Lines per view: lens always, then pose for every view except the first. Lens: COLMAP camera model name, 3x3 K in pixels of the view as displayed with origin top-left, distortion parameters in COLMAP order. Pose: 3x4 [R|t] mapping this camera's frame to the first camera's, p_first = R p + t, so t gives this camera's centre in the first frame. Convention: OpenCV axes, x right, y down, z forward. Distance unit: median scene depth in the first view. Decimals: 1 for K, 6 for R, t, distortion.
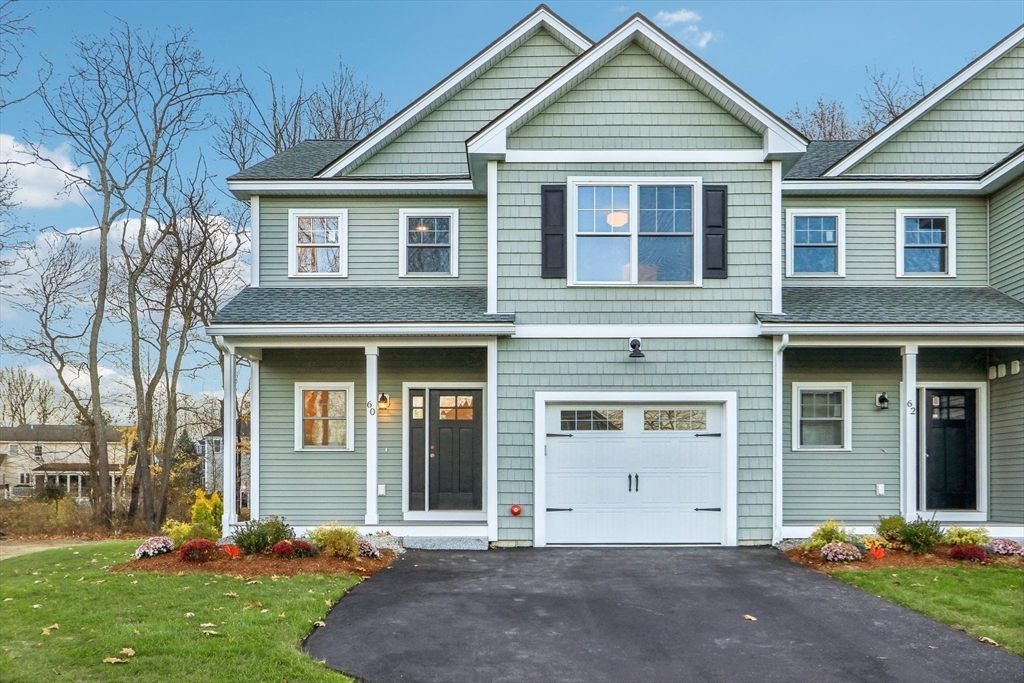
lens RADIAL K [[906.7, 0, 454.9], [0, 906.7, 341.4], [0, 0, 1]] dist [-0.004976, 0.001491]
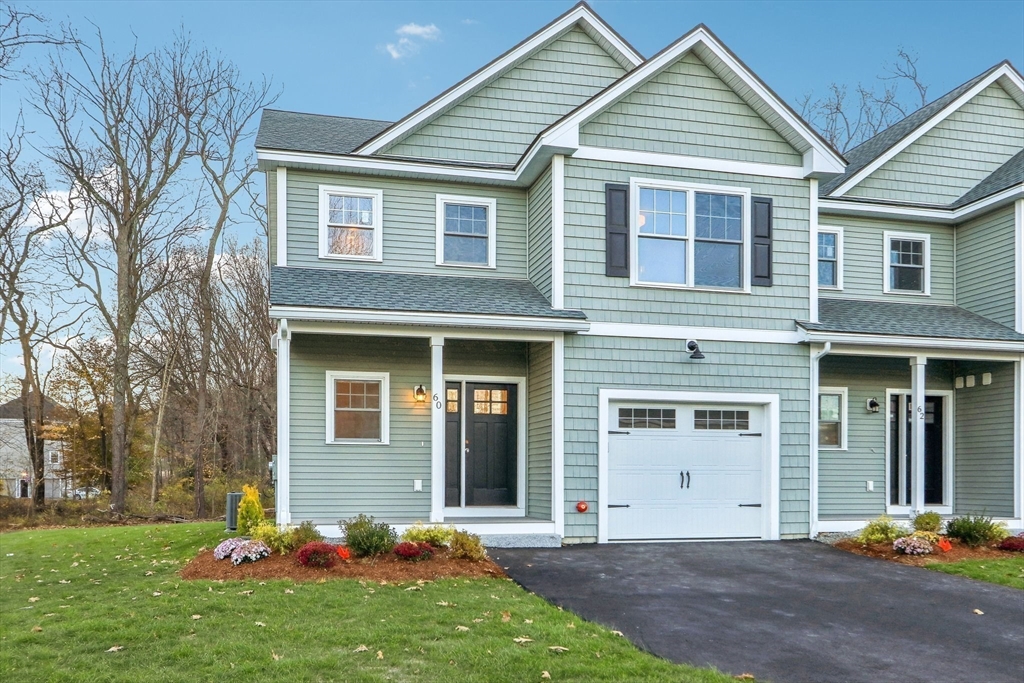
lens RADIAL K [[906.7, 0, 454.9], [0, 906.7, 341.4], [0, 0, 1]] dist [-0.004976, 0.001491]
pose [[0.968884, 0.040377, 0.244200, -0.308353], [-0.043805, 0.999003, 0.008623, 0.001160], [-0.243609, -0.019051, 0.969687, 0.064776]]
